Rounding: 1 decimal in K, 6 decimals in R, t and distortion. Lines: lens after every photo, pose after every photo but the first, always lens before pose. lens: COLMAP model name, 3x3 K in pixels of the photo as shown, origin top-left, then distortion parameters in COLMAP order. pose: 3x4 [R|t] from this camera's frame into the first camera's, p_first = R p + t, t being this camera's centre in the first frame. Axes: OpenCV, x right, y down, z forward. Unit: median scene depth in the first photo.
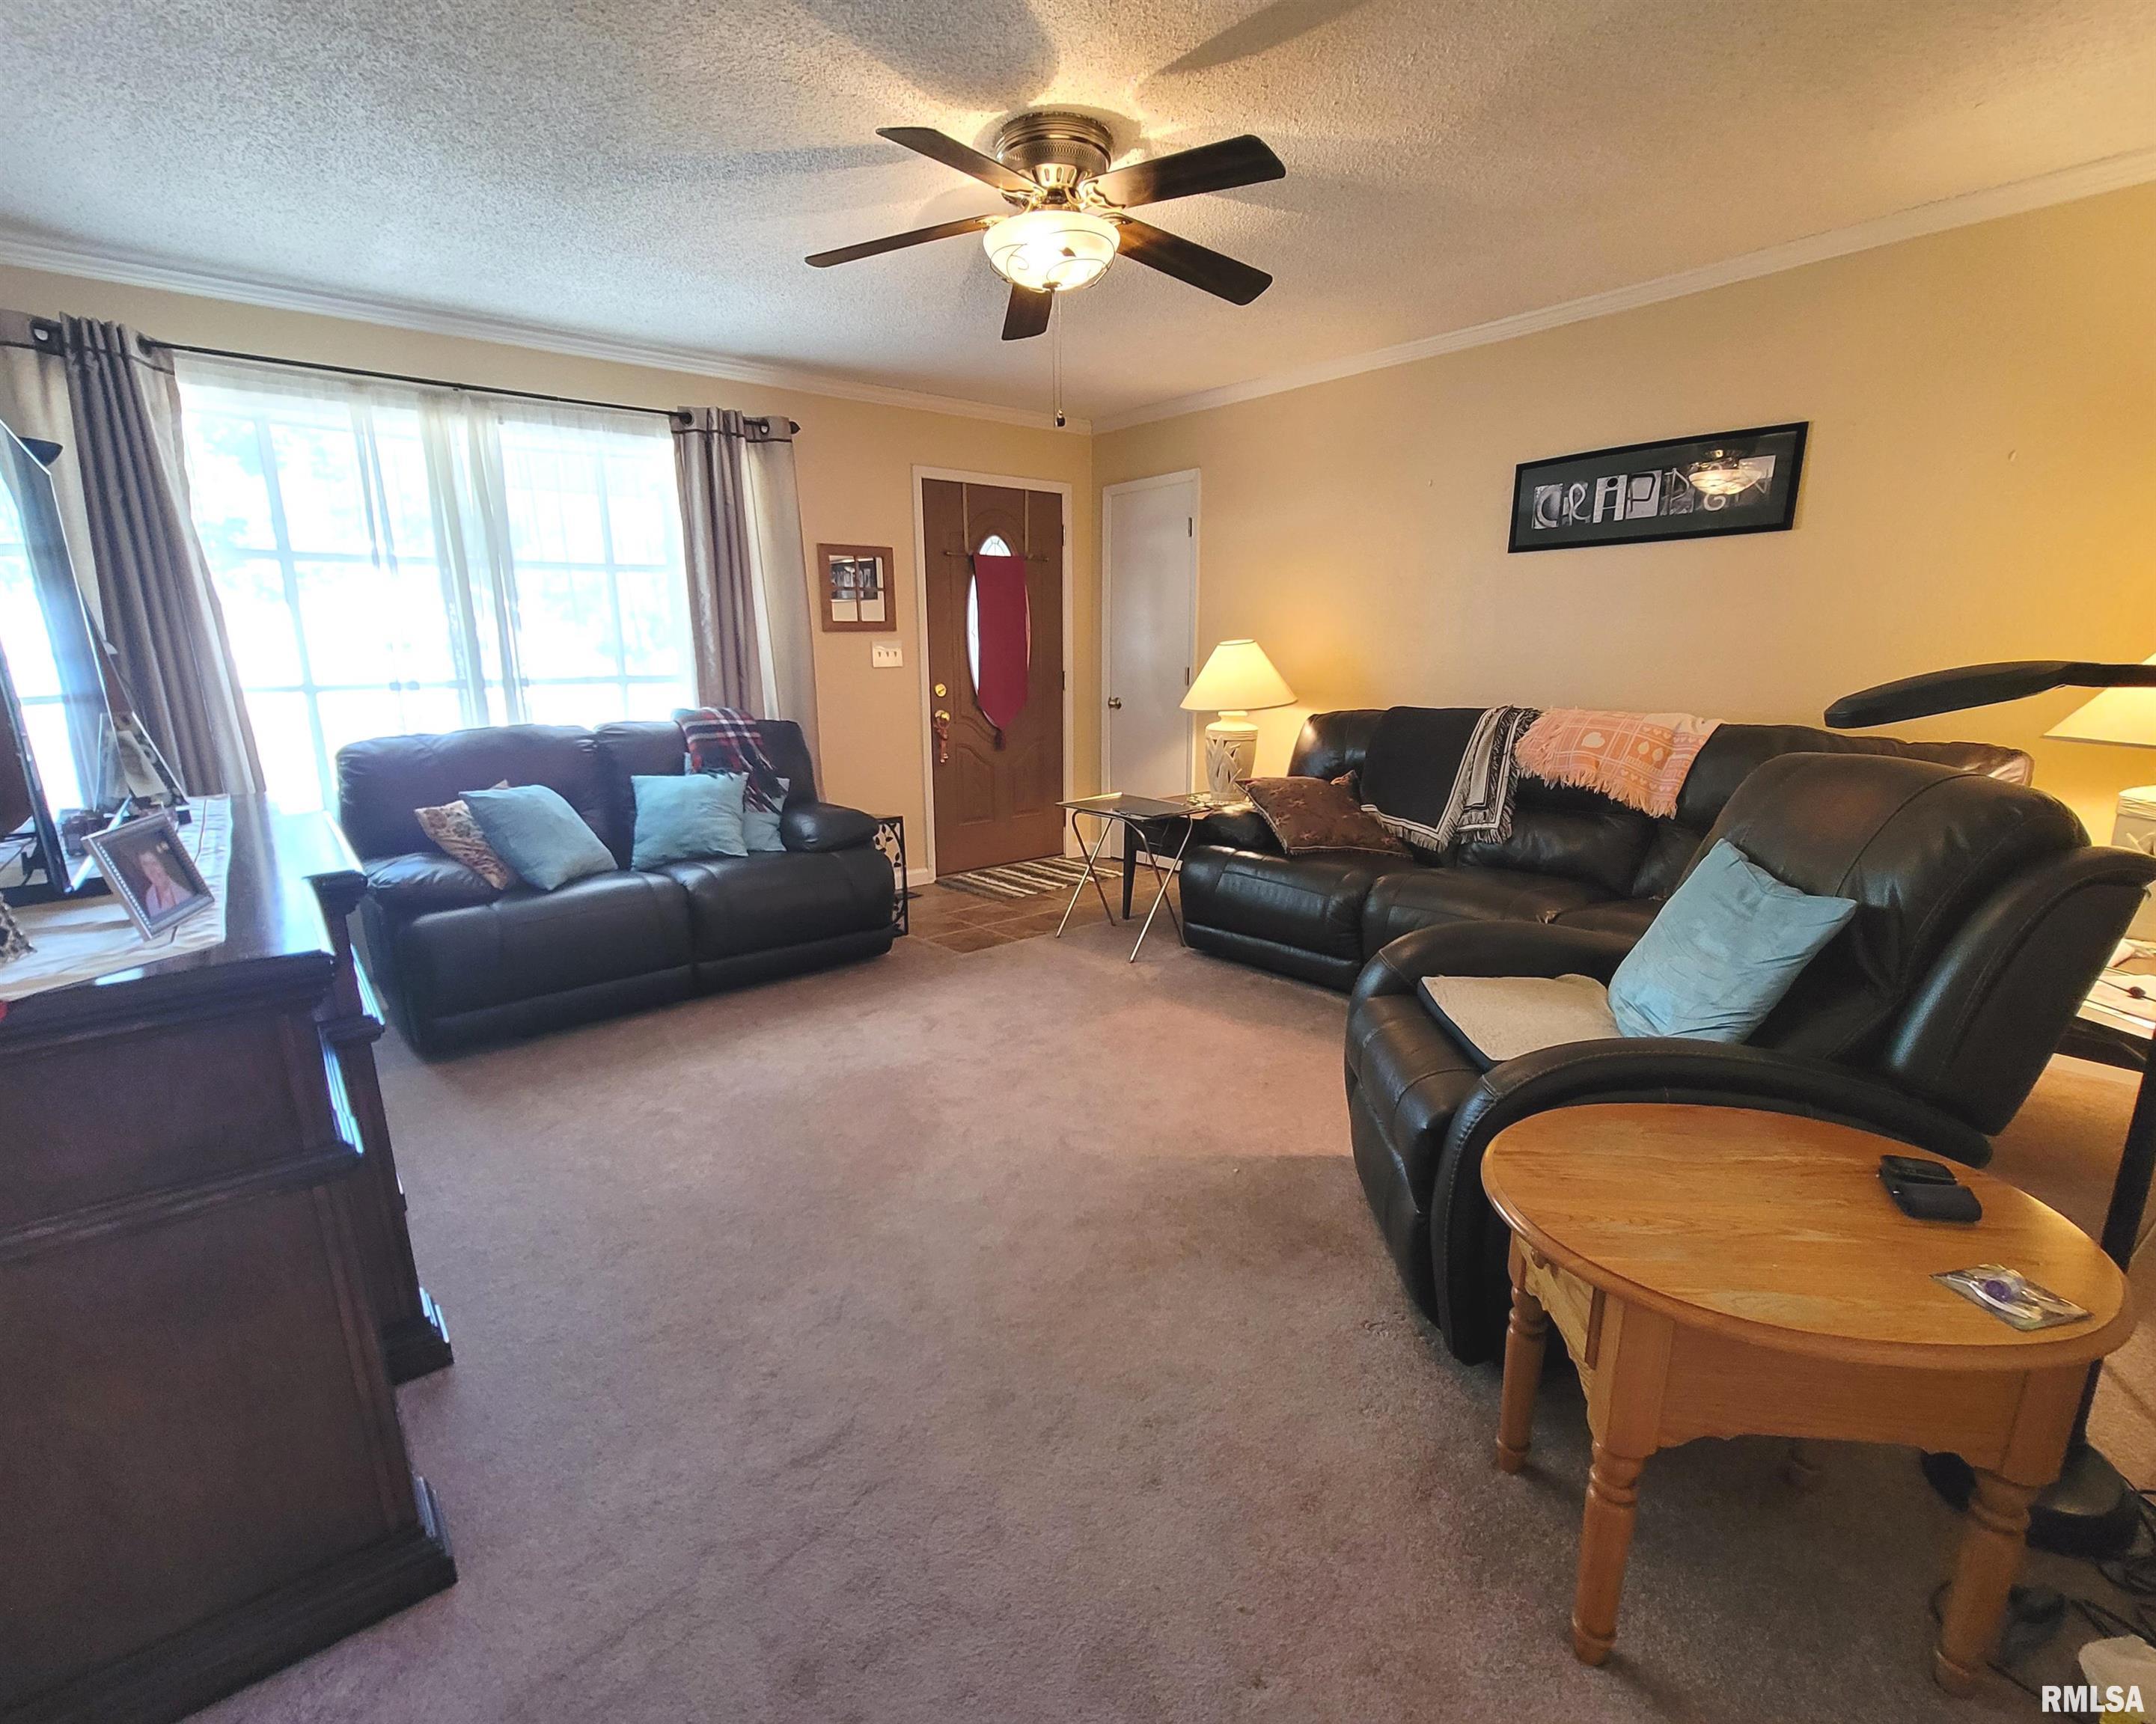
lens RADIAL K [[944.8, 0, 1078.0], [0, 944.8, 862.0], [0, 0, 1]] dist [0.001541, -0.000914]
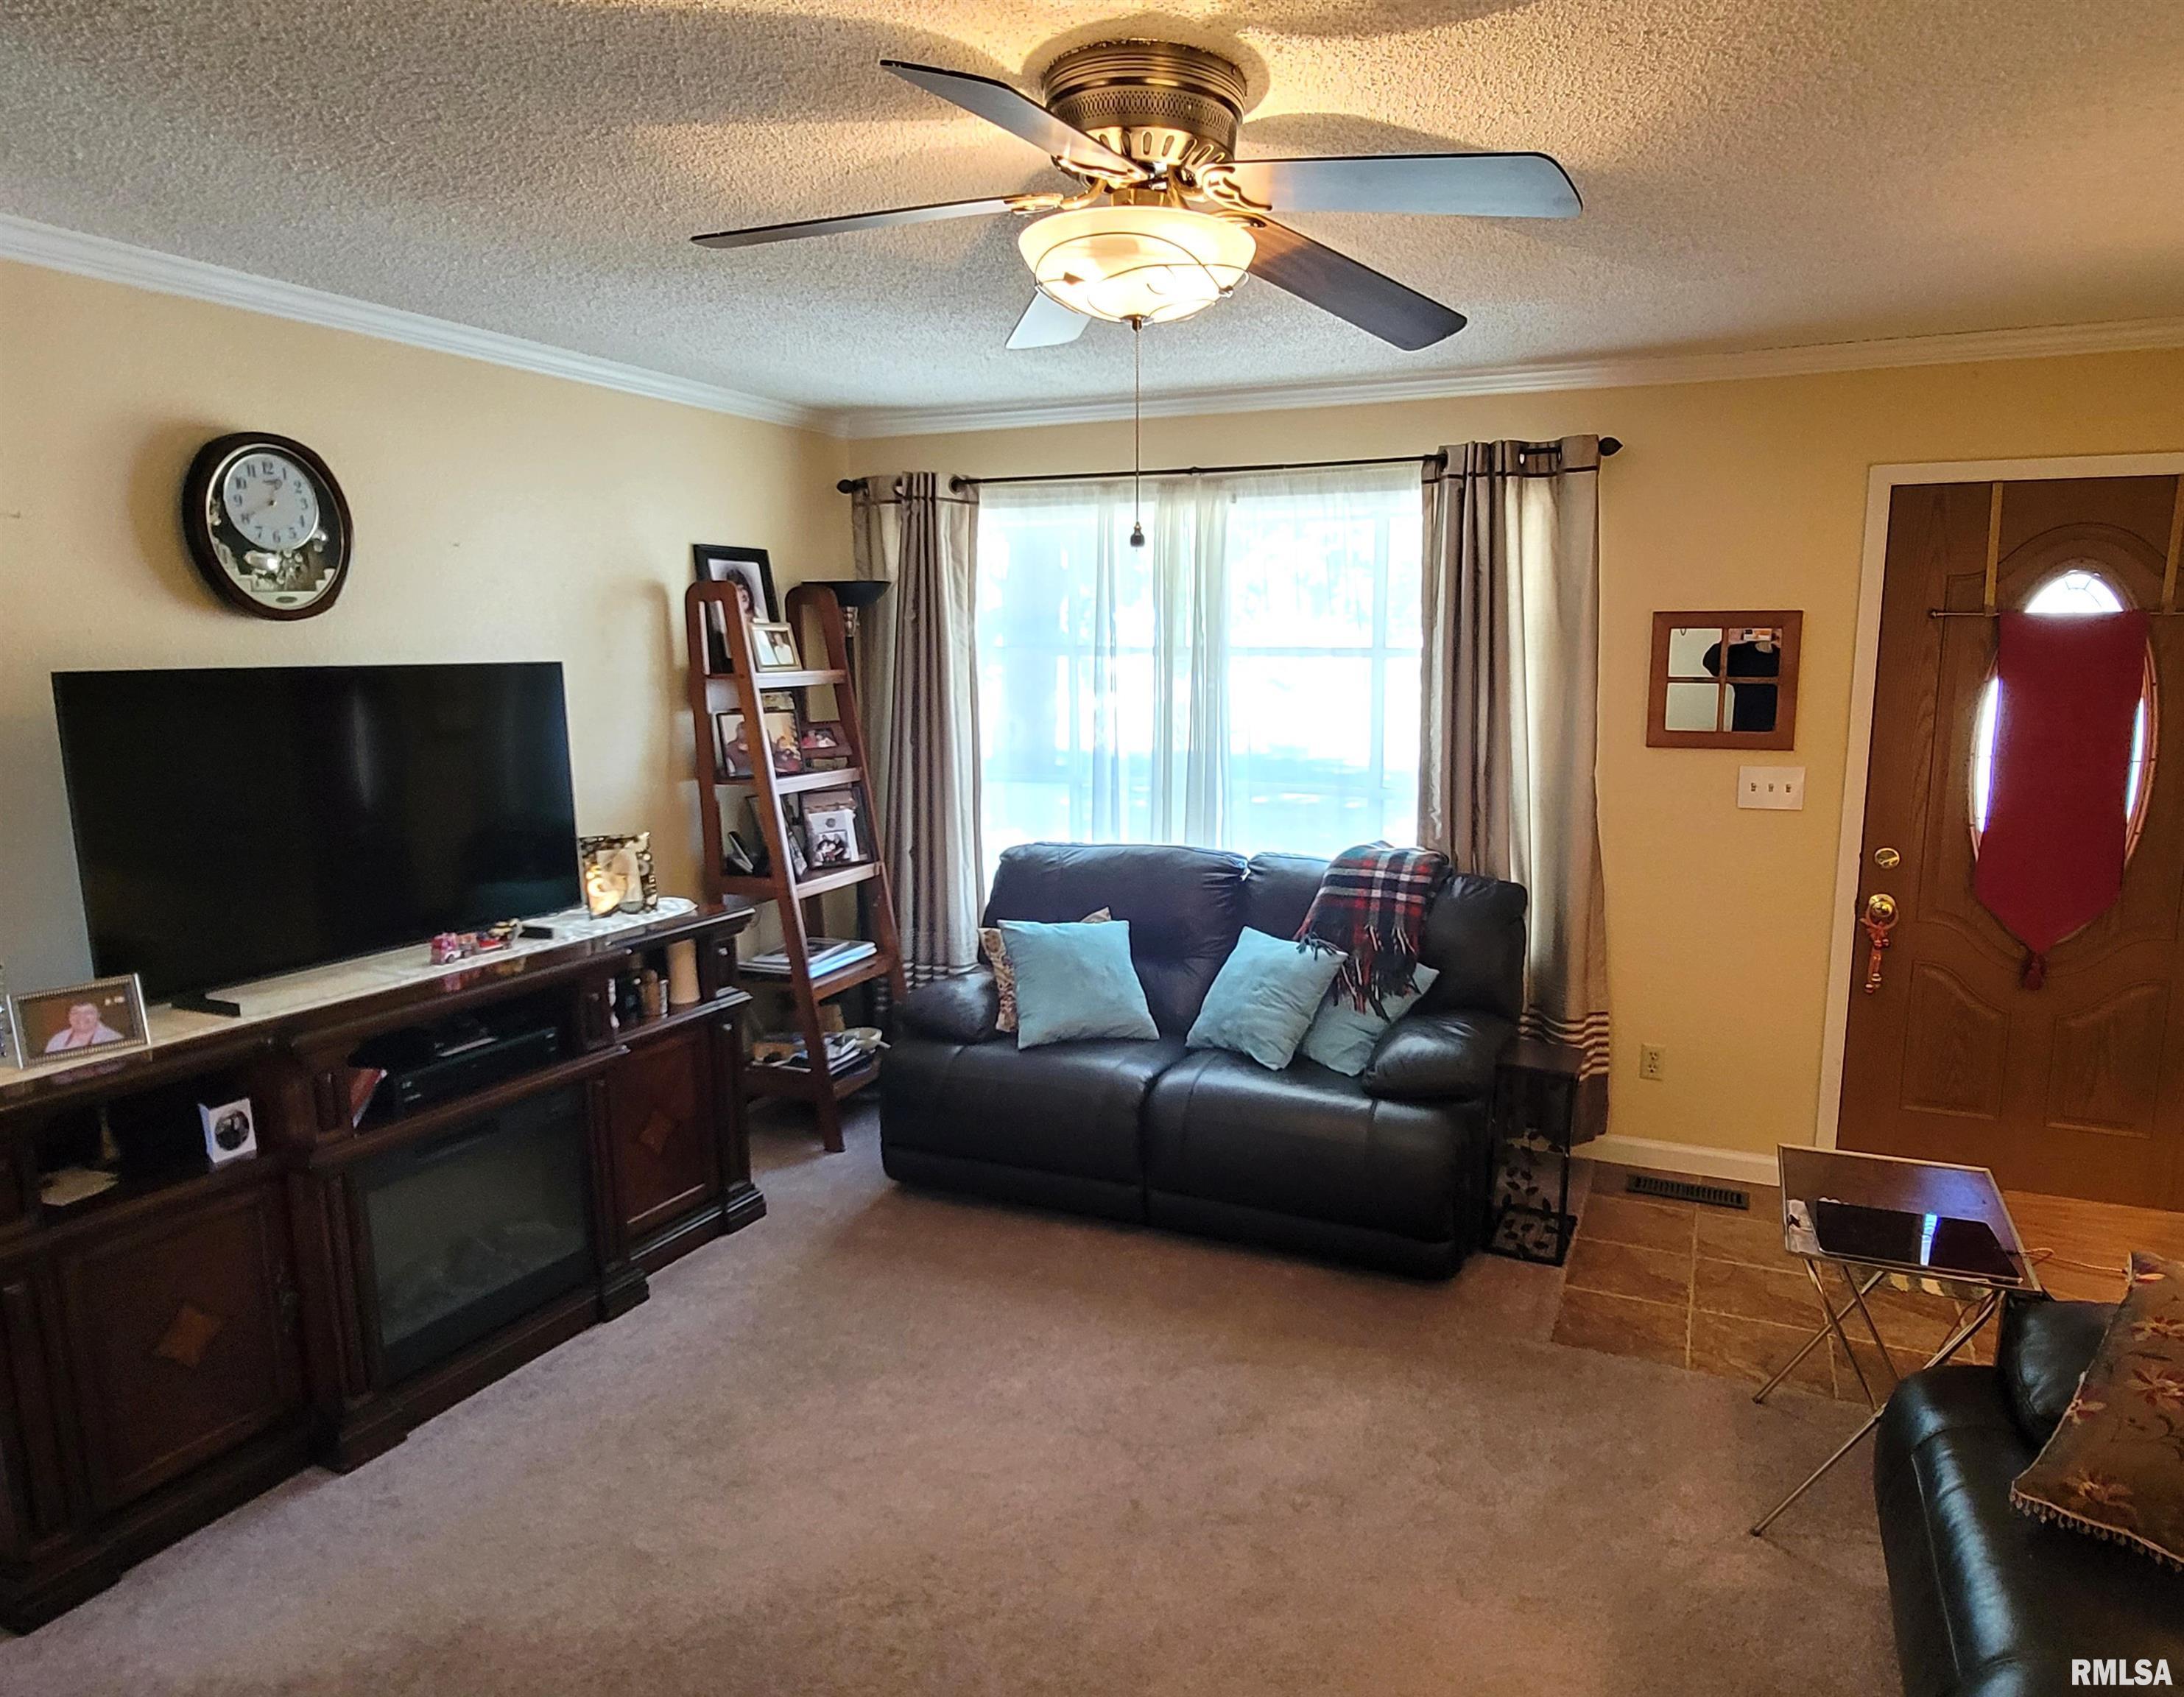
lens RADIAL K [[1278.7, 0, 1092.0], [0, 1278.7, 848.5], [0, 0, 1]] dist [-0.030788, -0.000235]
pose [[0.474122, 0.150730, -0.867461, 0.377262], [-0.212316, 0.975735, 0.053500, -0.181421], [0.854477, 0.158811, 0.494620, 0.346164]]
